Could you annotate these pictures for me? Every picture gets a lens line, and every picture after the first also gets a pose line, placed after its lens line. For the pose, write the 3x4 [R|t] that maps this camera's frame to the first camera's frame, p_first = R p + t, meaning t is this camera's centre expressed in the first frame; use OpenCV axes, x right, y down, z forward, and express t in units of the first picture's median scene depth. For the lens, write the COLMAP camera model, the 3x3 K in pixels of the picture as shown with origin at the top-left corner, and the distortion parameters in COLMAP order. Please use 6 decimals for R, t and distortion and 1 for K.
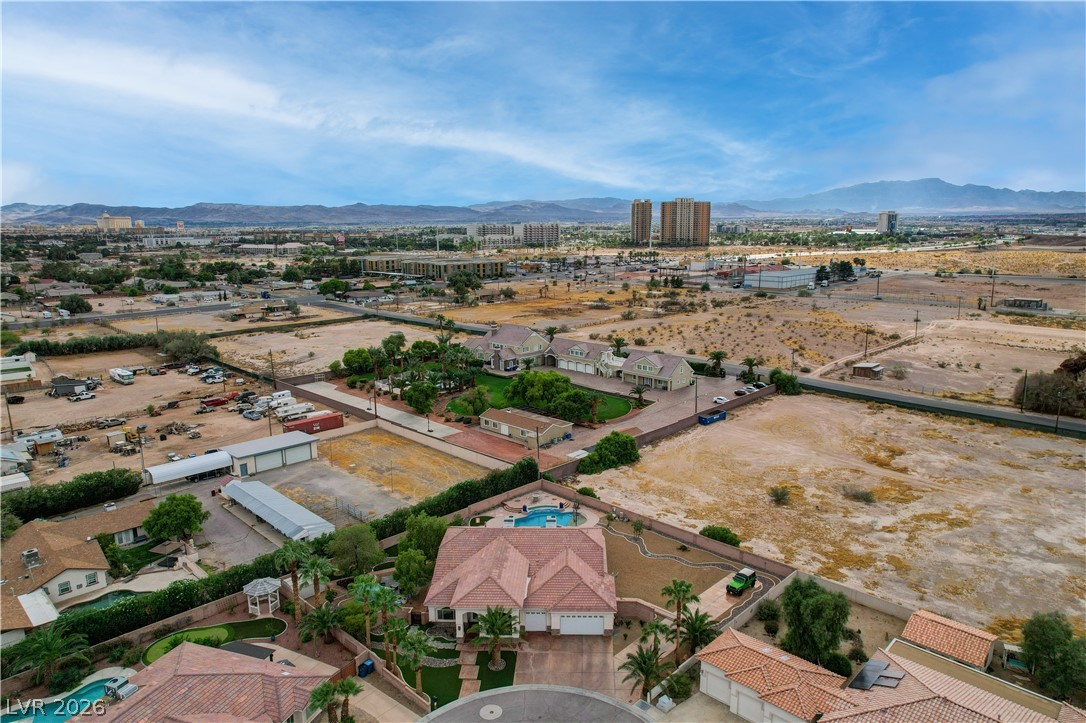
lens RADIAL K [[700.3, 0, 571.7], [0, 700.3, 362.3], [0, 0, 1]] dist [-0.055993, 0.045210]
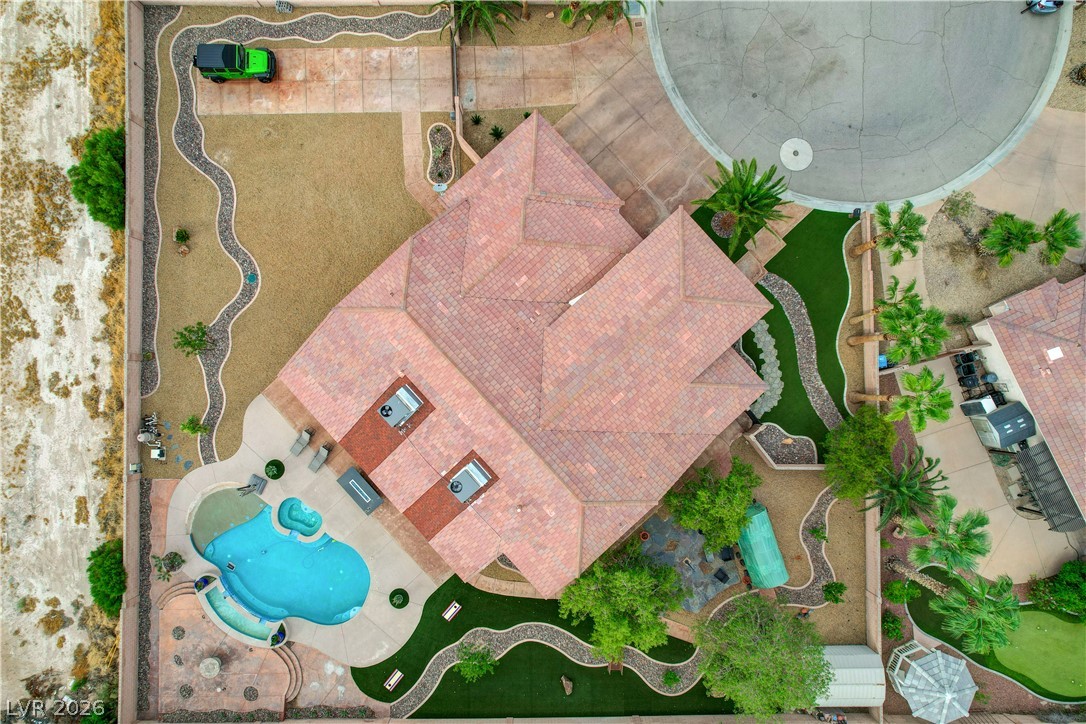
lens RADIAL K [[688.6, 0, 542.9], [0, 688.6, 372.4], [0, 0, 1]] dist [-0.063883, 0.076031]
pose [[-0.687005, -0.726243, 0.024410, -0.069522], [0.146404, -0.105434, 0.983590, -0.131467], [-0.711752, 0.679305, 0.178758, 0.712307]]
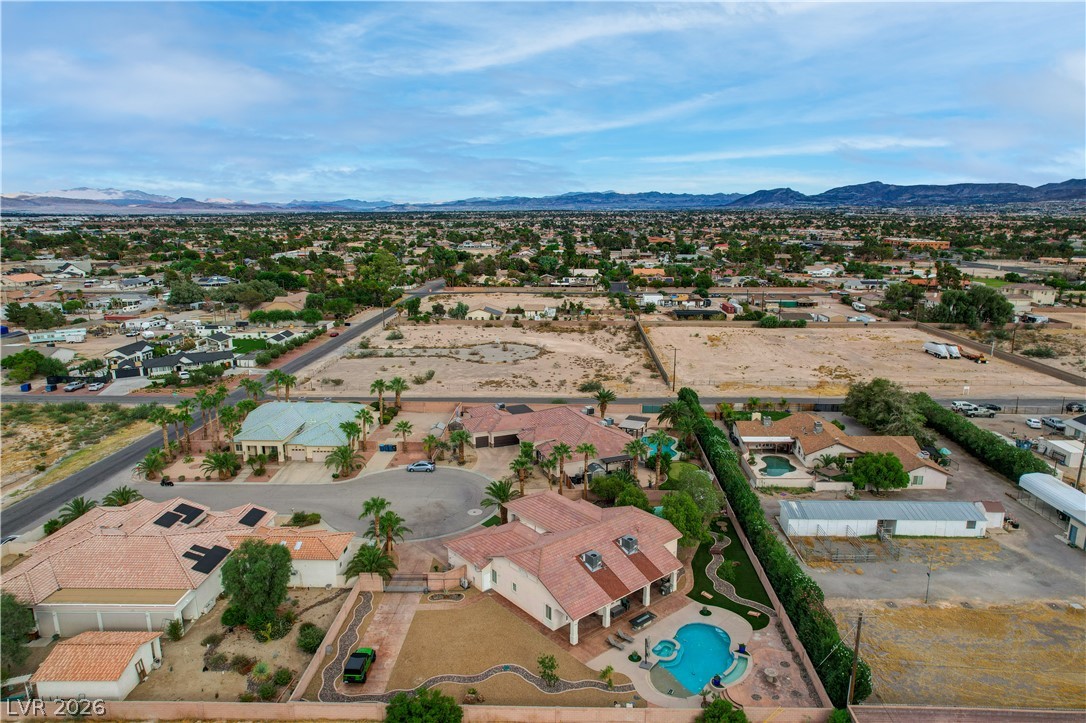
lens RADIAL K [[706.9, 0, 548.3], [0, 706.9, 363.8], [0, 0, 1]] dist [-0.063753, 0.076408]
pose [[-0.757737, 0.147396, -0.635695, 0.412868], [-0.123145, 0.924355, 0.361113, -0.222956], [0.640835, 0.351912, -0.682267, 1.207642]]
